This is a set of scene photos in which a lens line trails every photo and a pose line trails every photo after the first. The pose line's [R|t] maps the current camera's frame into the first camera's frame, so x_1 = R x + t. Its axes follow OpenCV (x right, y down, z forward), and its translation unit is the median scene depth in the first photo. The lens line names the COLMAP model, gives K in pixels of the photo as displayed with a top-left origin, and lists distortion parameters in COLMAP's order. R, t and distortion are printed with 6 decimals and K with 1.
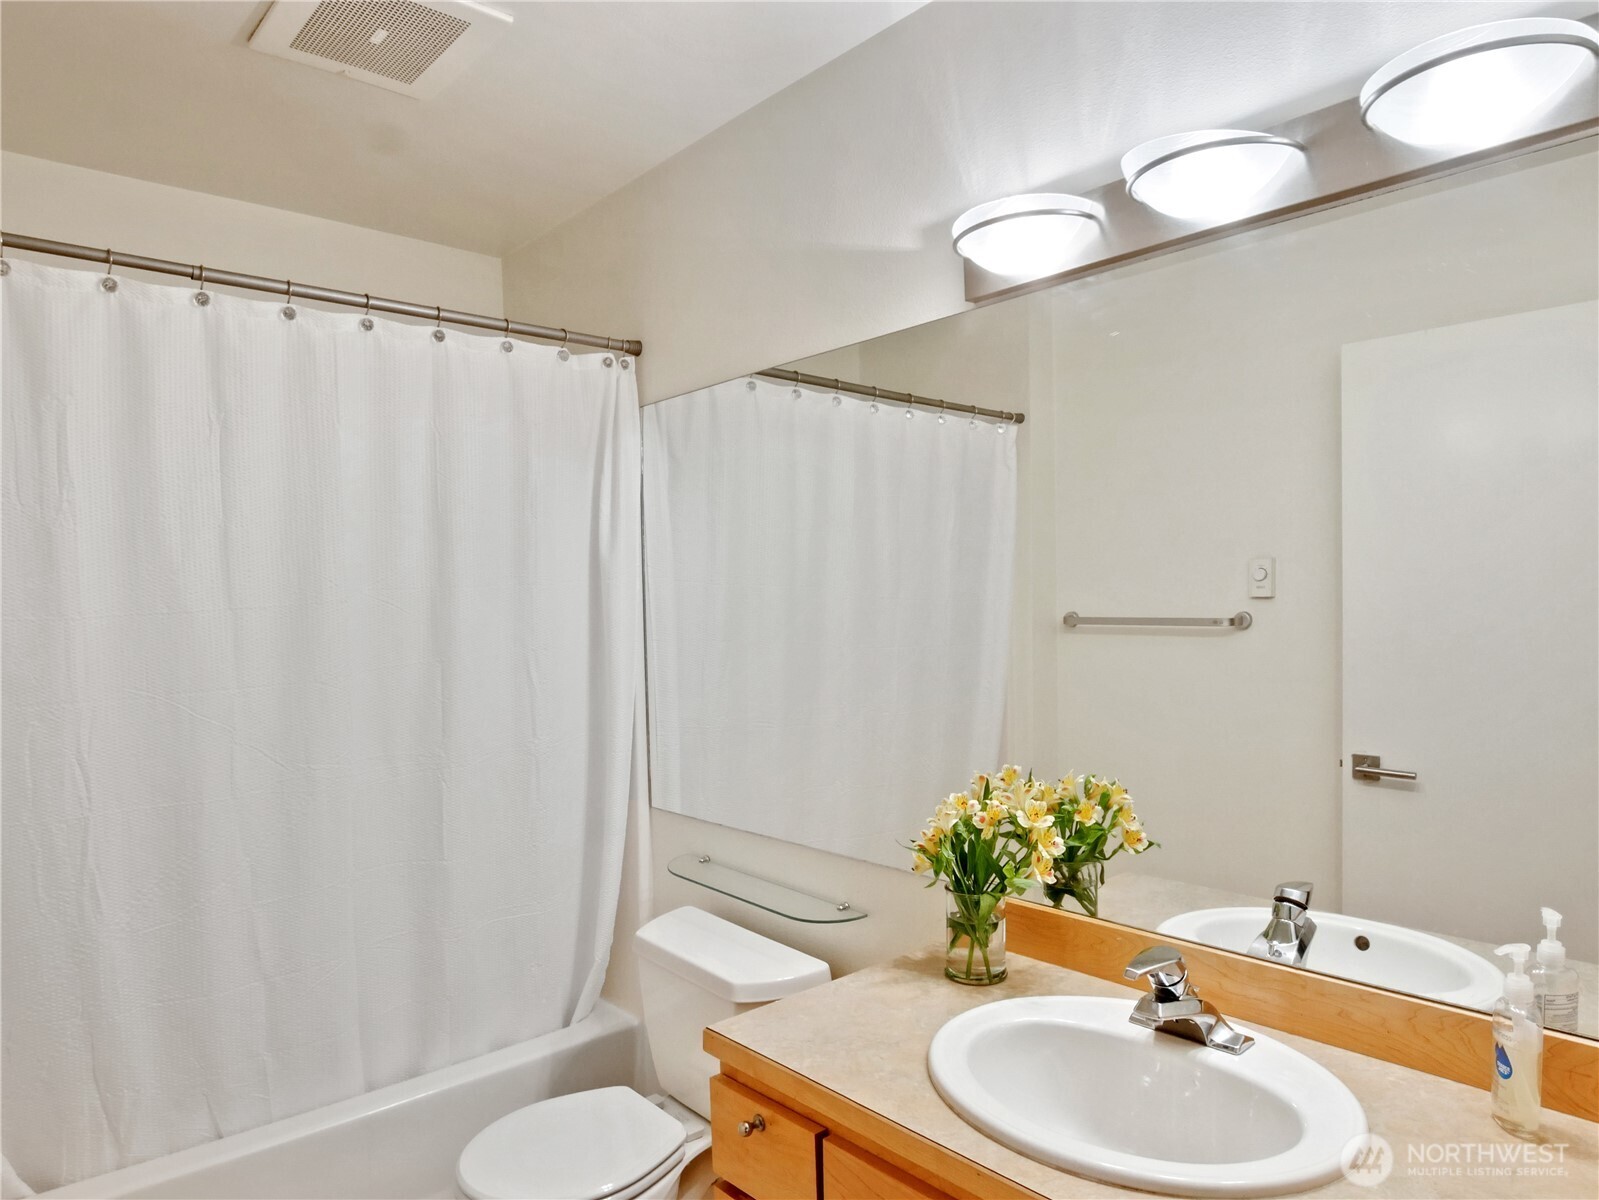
lens RADIAL K [[1020.1, 0, 792.8], [0, 1020.1, 632.8], [0, 0, 1]] dist [0.003707, 0.040076]
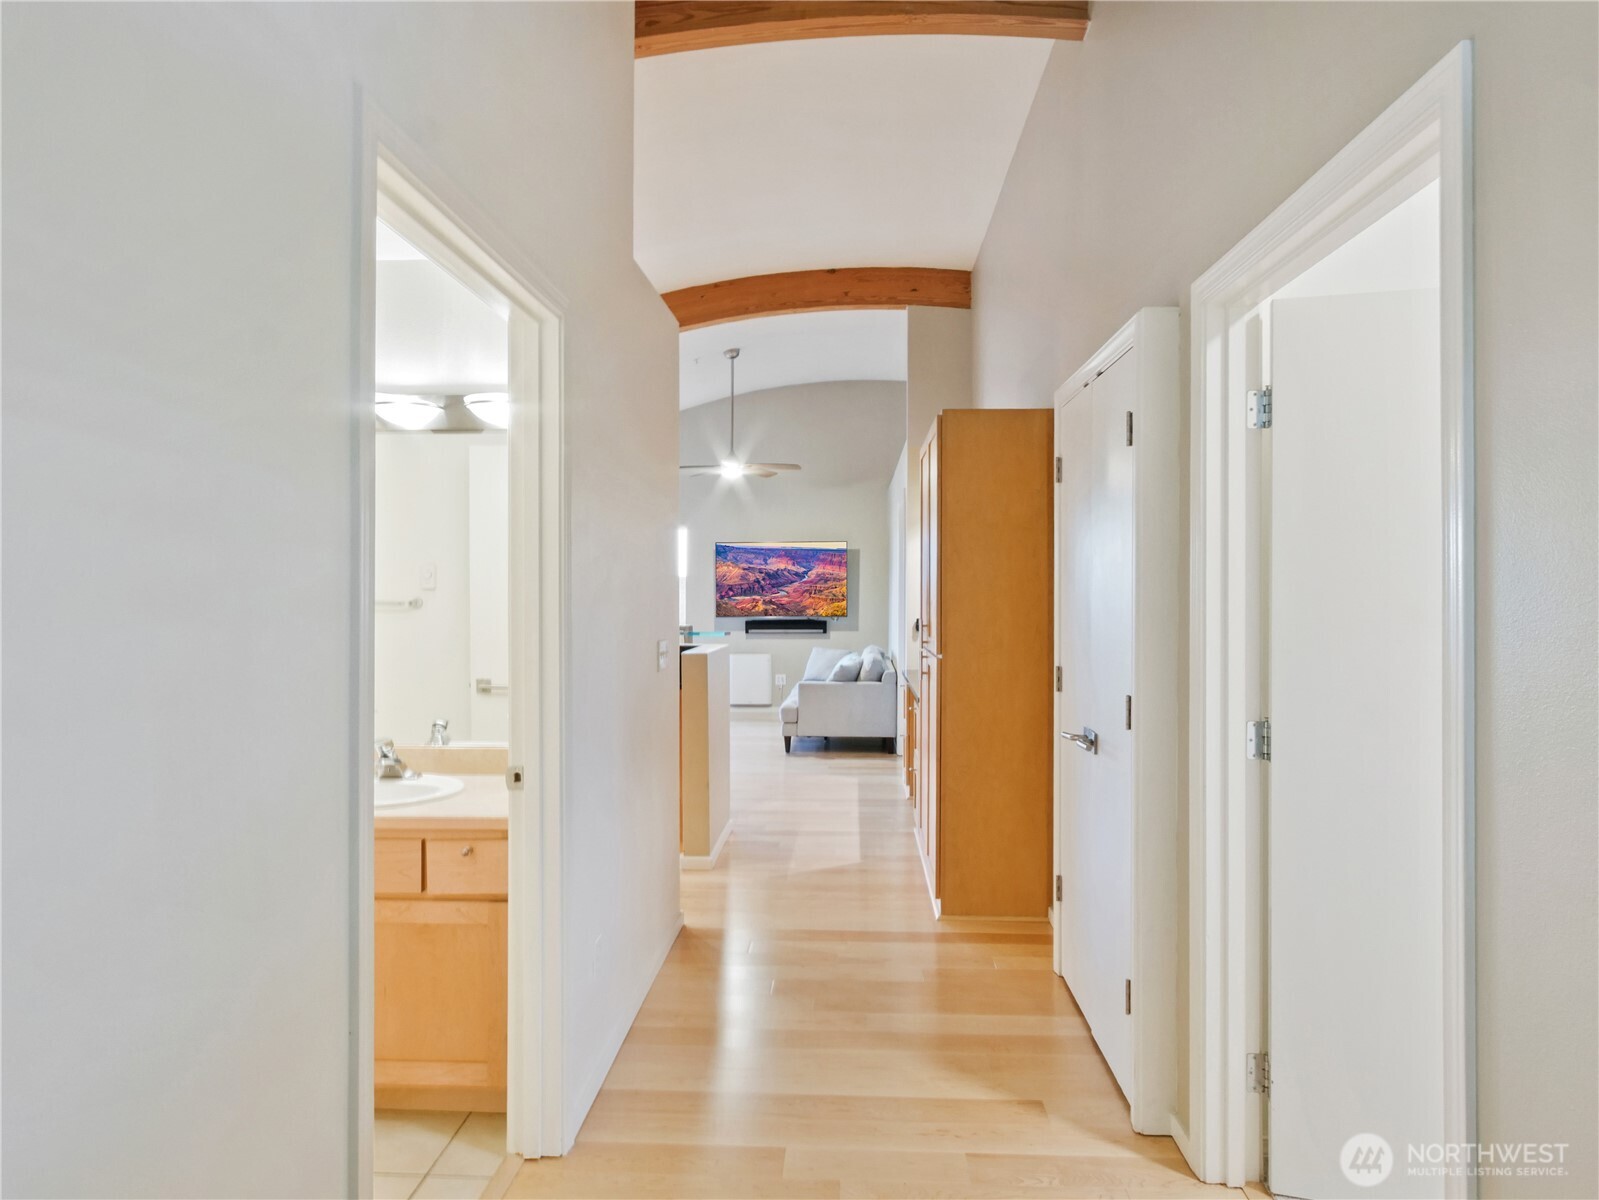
lens RADIAL K [[990.5, 0, 793.8], [0, 990.5, 587.2], [0, 0, 1]] dist [-0.001323, 0.028057]
pose [[0.709694, 0.019160, 0.704250, -0.448361], [0.005530, 0.999448, -0.032764, 0.033051], [-0.704488, 0.027146, 0.709196, -0.990636]]
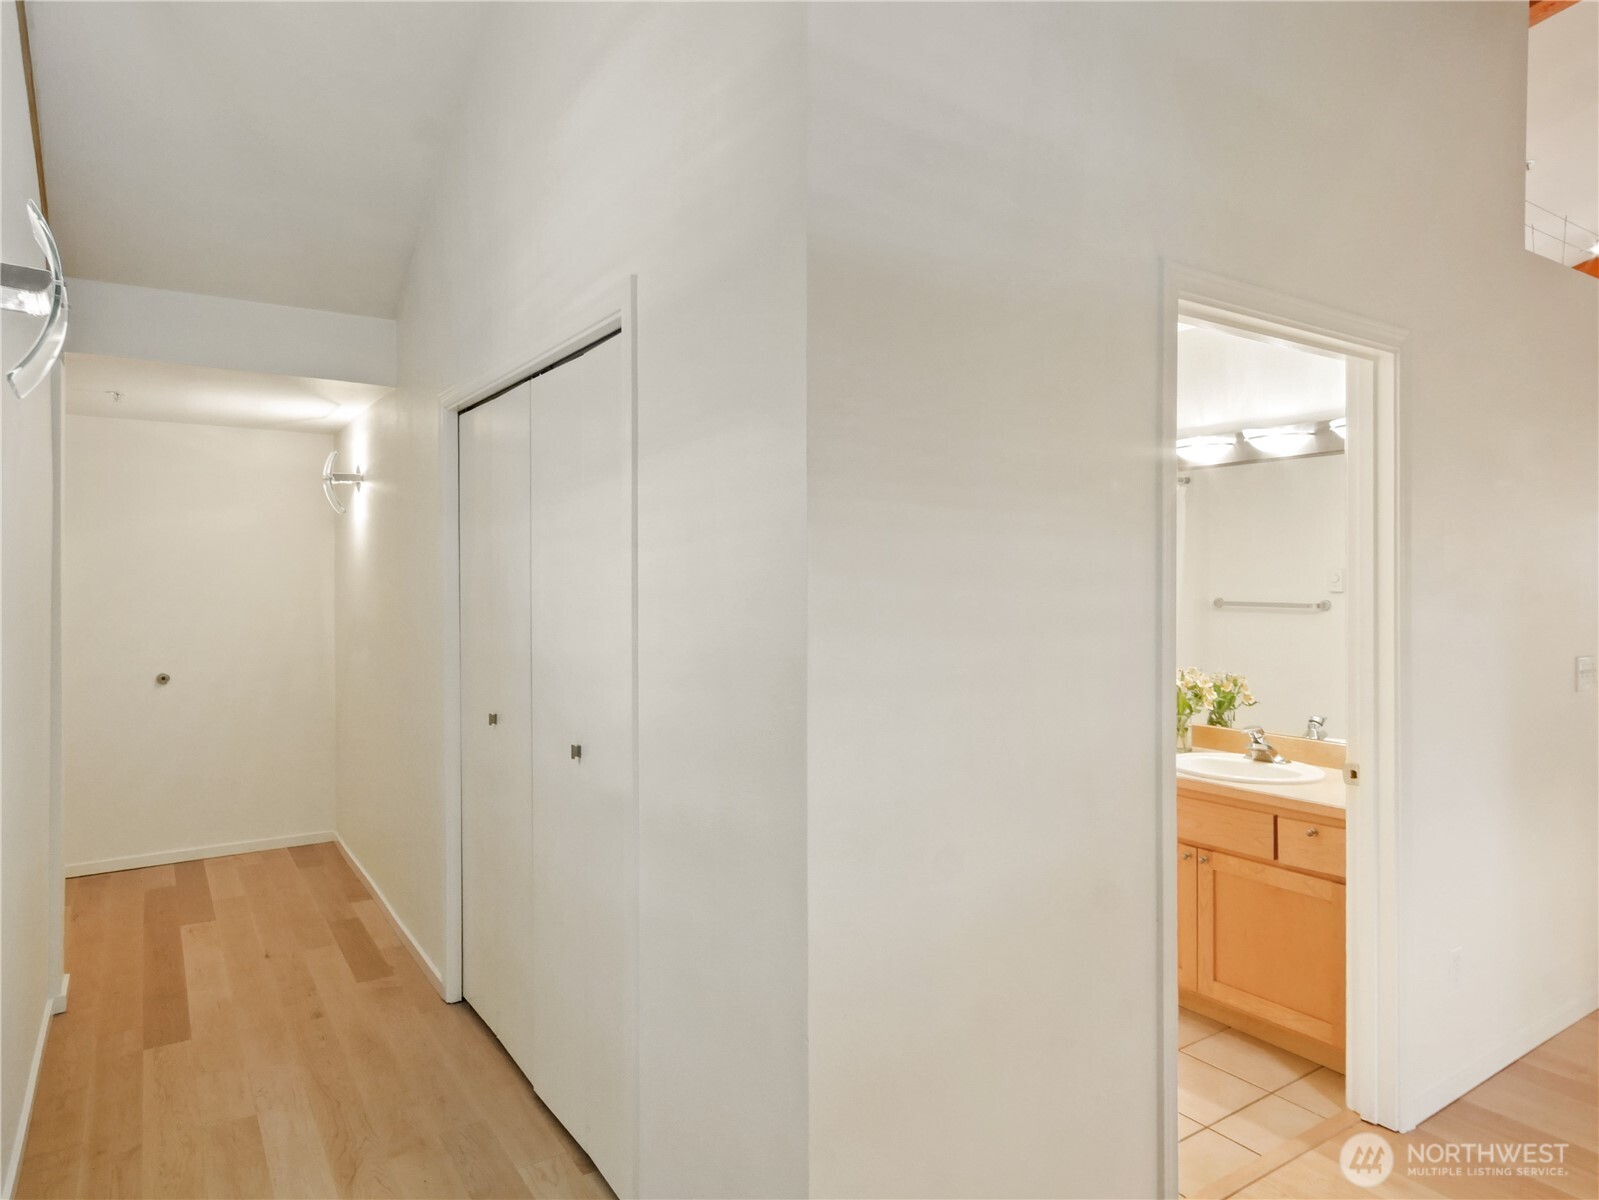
lens RADIAL K [[973.9, 0, 797.5], [0, 973.9, 584.1], [0, 0, 1]] dist [0.000929, 0.077341]
pose [[0.990405, 0.012307, -0.137648, -0.387495], [-0.015282, 0.999672, -0.020574, 0.000319], [0.137349, 0.022480, 0.990268, -1.380337]]
